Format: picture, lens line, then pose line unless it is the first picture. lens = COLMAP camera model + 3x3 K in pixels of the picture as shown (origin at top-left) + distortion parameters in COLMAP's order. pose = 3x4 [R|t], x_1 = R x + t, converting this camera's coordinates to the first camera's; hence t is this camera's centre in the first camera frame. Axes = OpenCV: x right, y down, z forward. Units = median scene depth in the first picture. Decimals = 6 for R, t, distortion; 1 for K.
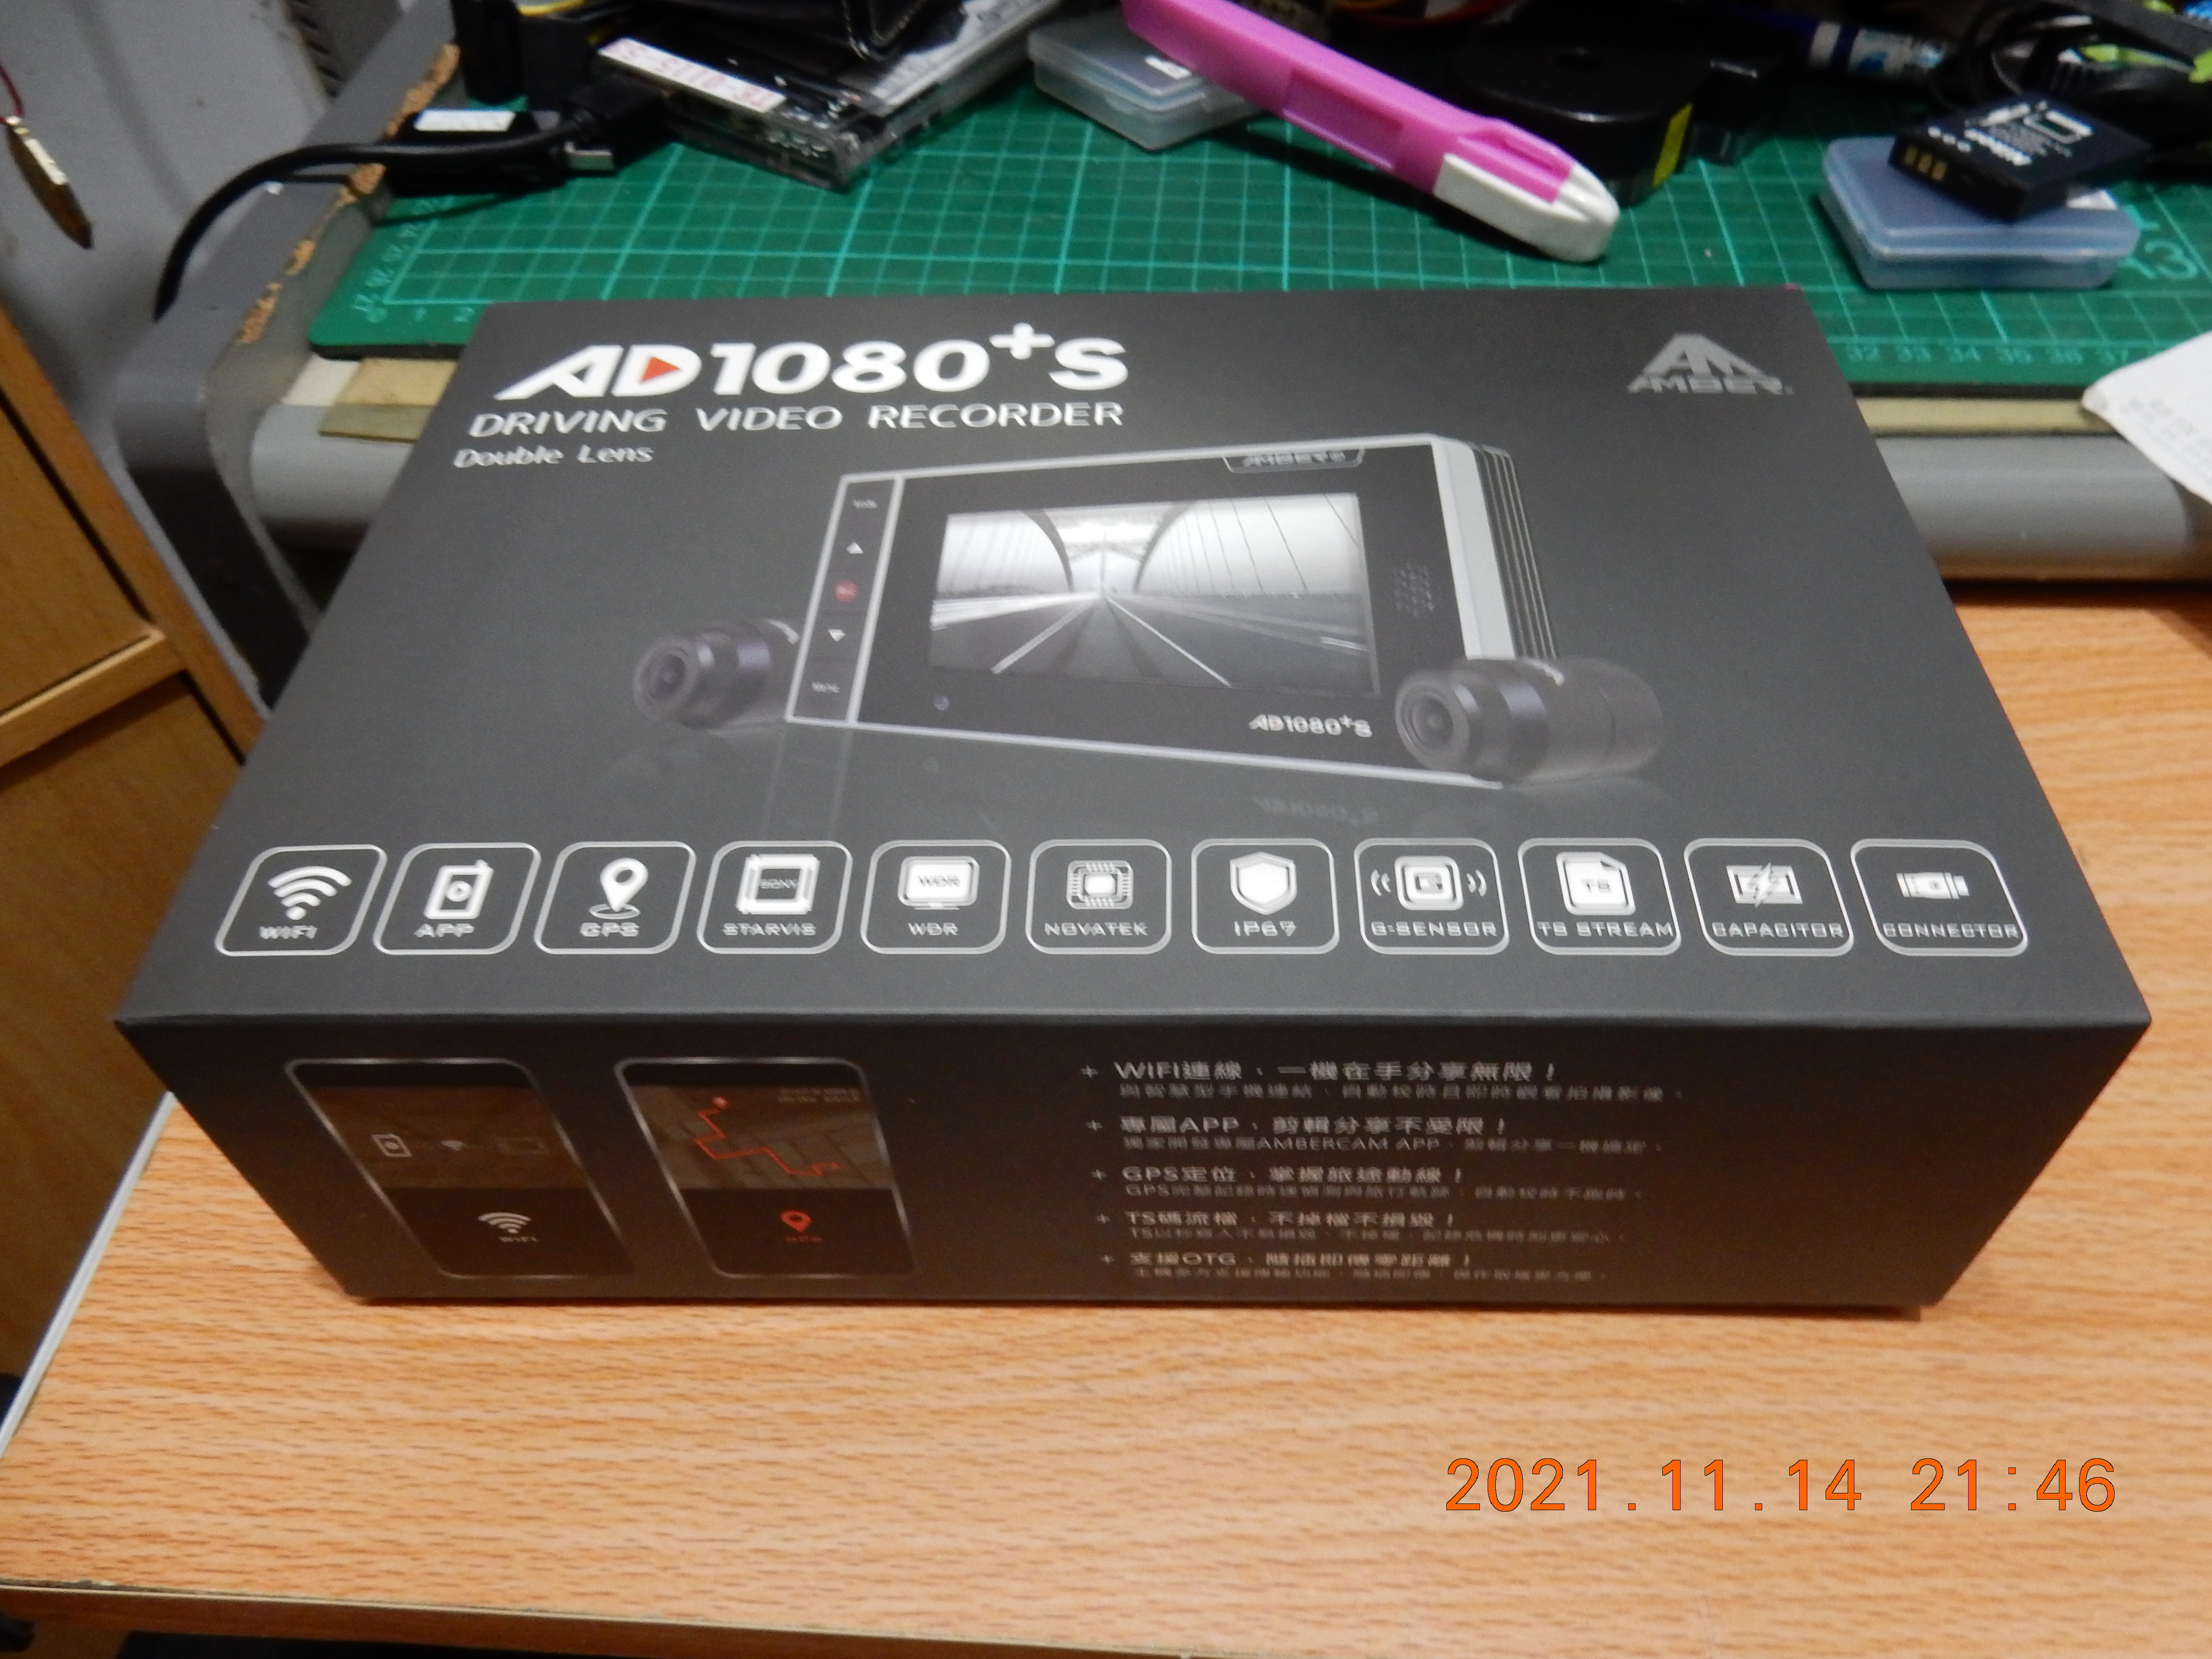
lens RADIAL K [[1632.8, 0, 1080.4], [0, 1632.8, 828.6], [0, 0, 1]] dist [0.014874, -0.017606]
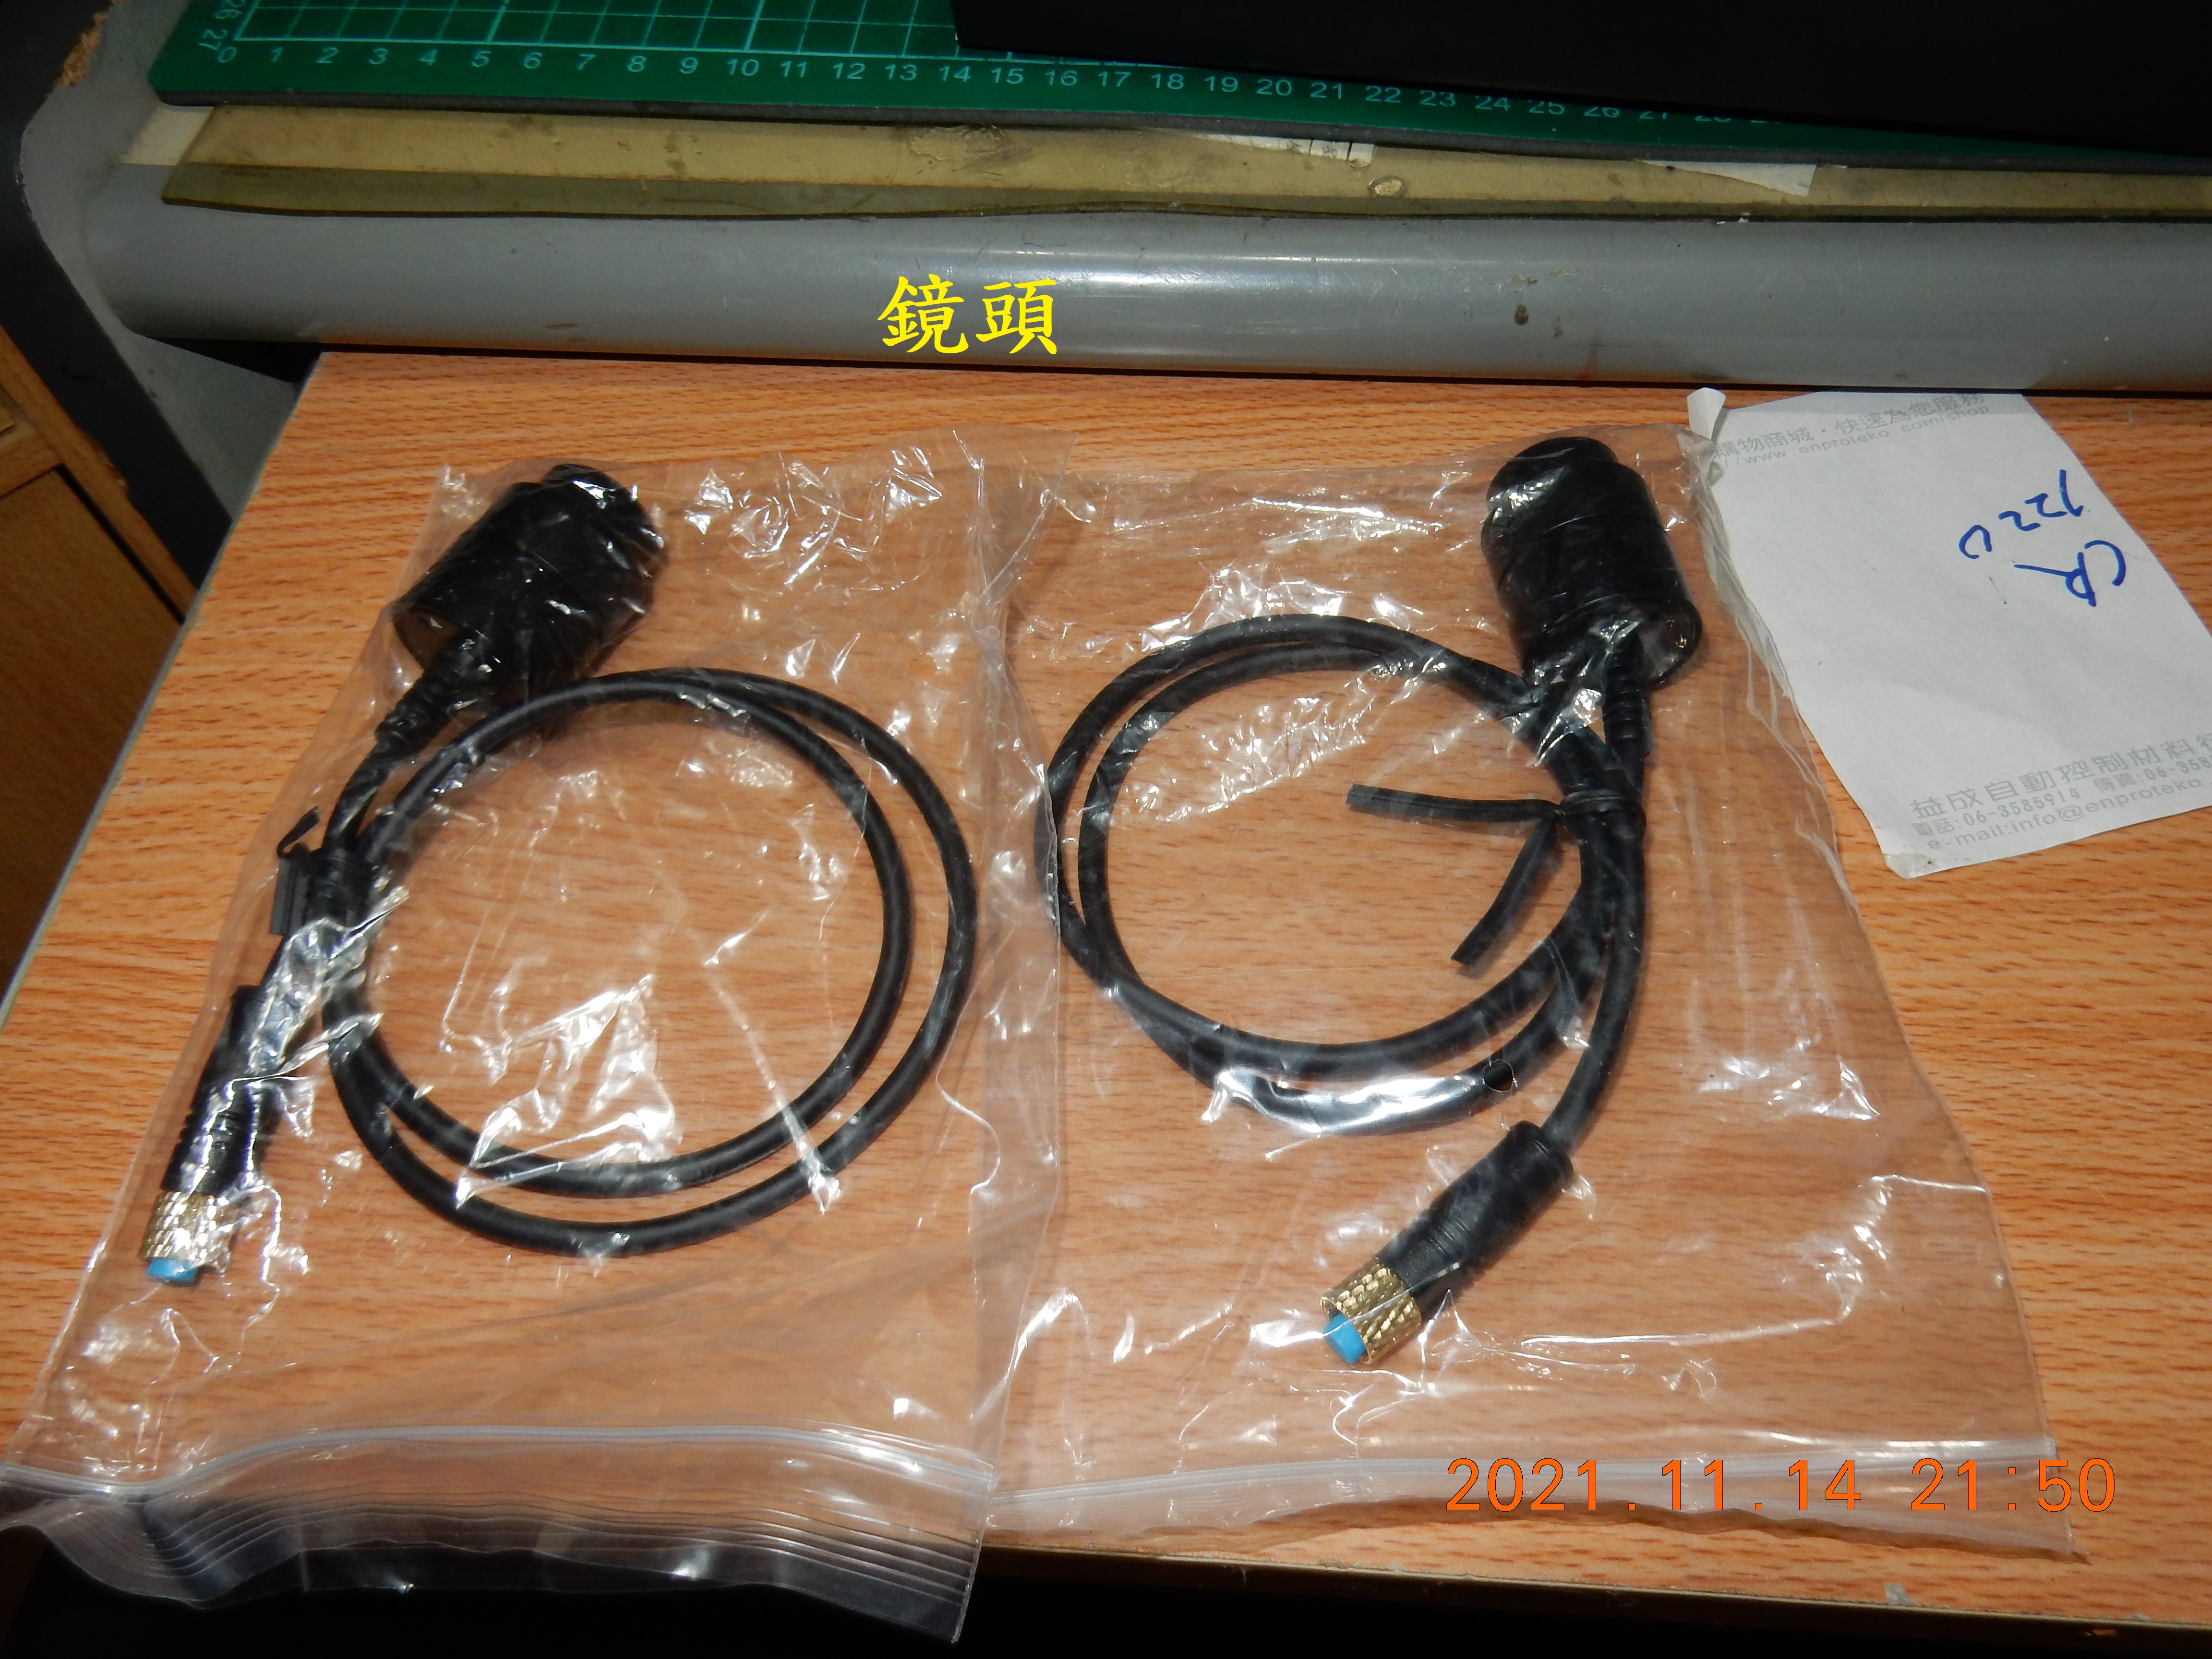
lens RADIAL K [[1632.8, 0, 1089.3], [0, 1632.8, 832.1], [0, 0, 1]] dist [0.014874, -0.017606]
pose [[0.999959, 0.005406, 0.007272, 0.031459], [-0.006298, 0.991637, 0.128906, -0.023424], [-0.006514, -0.128947, 0.991630, 0.115937]]
